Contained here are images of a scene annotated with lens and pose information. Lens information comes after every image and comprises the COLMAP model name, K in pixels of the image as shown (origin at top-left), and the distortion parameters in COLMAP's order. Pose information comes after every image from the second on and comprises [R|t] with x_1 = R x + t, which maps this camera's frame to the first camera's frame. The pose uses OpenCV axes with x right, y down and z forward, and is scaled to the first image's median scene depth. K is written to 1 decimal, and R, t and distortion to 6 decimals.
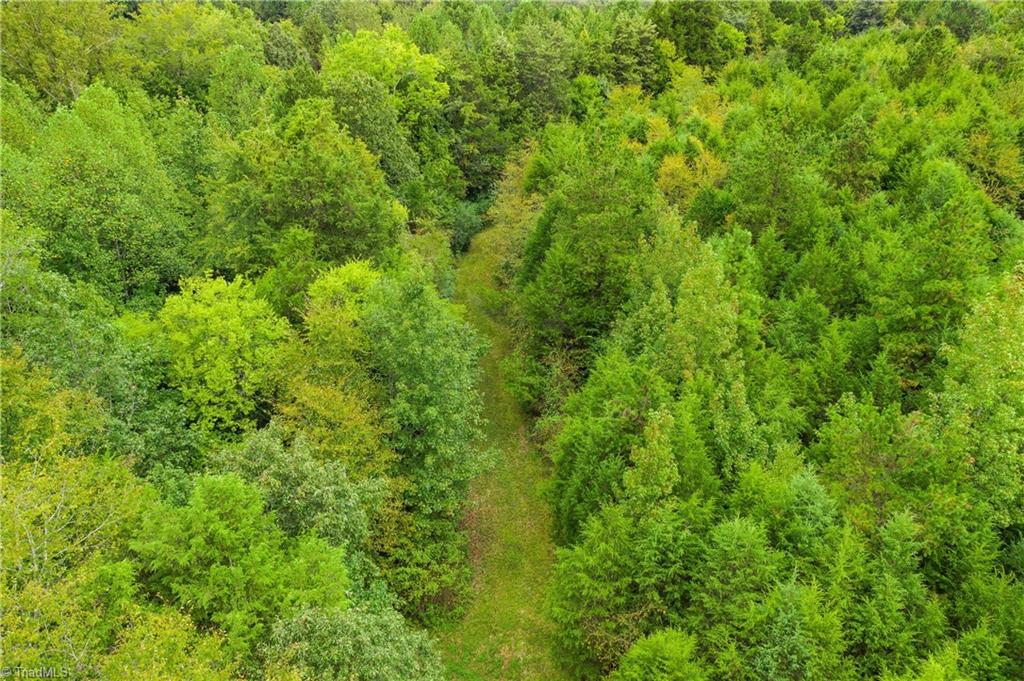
lens RADIAL K [[797.1, 0, 512.0], [0, 797.1, 340.5], [0, 0, 1]] dist [-0.011081, -0.003794]
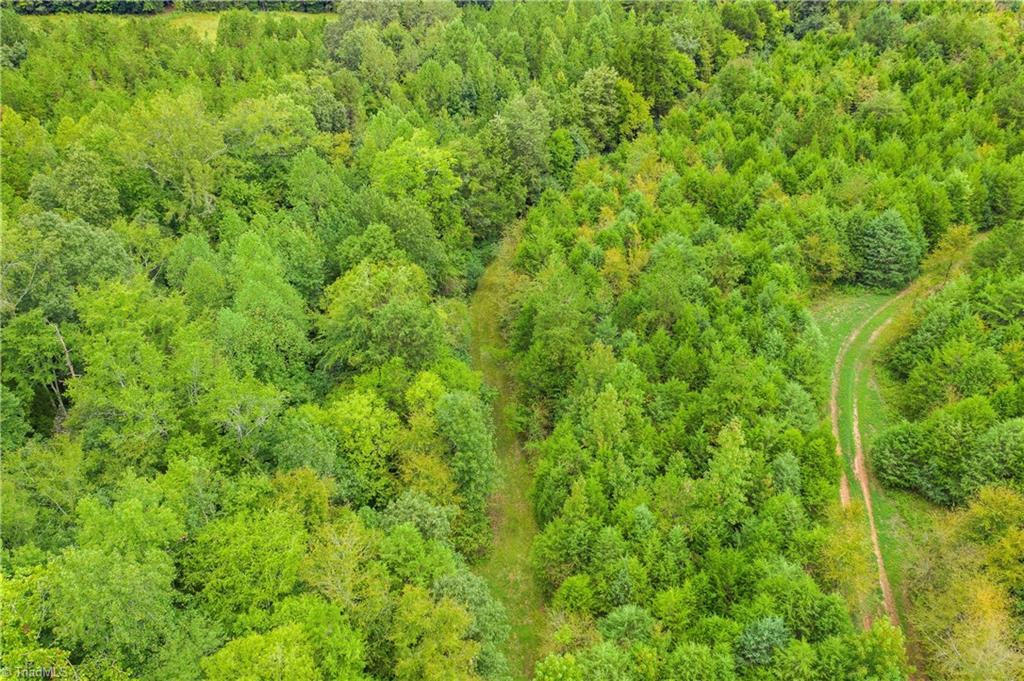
lens RADIAL K [[797.1, 0, 512.0], [0, 797.1, 340.5], [0, 0, 1]] dist [-0.011081, -0.003794]
pose [[0.999827, -0.012716, 0.013602, -0.025447], [0.010620, 0.989463, 0.144396, -0.494113], [-0.015295, -0.144226, 0.989426, -0.926576]]
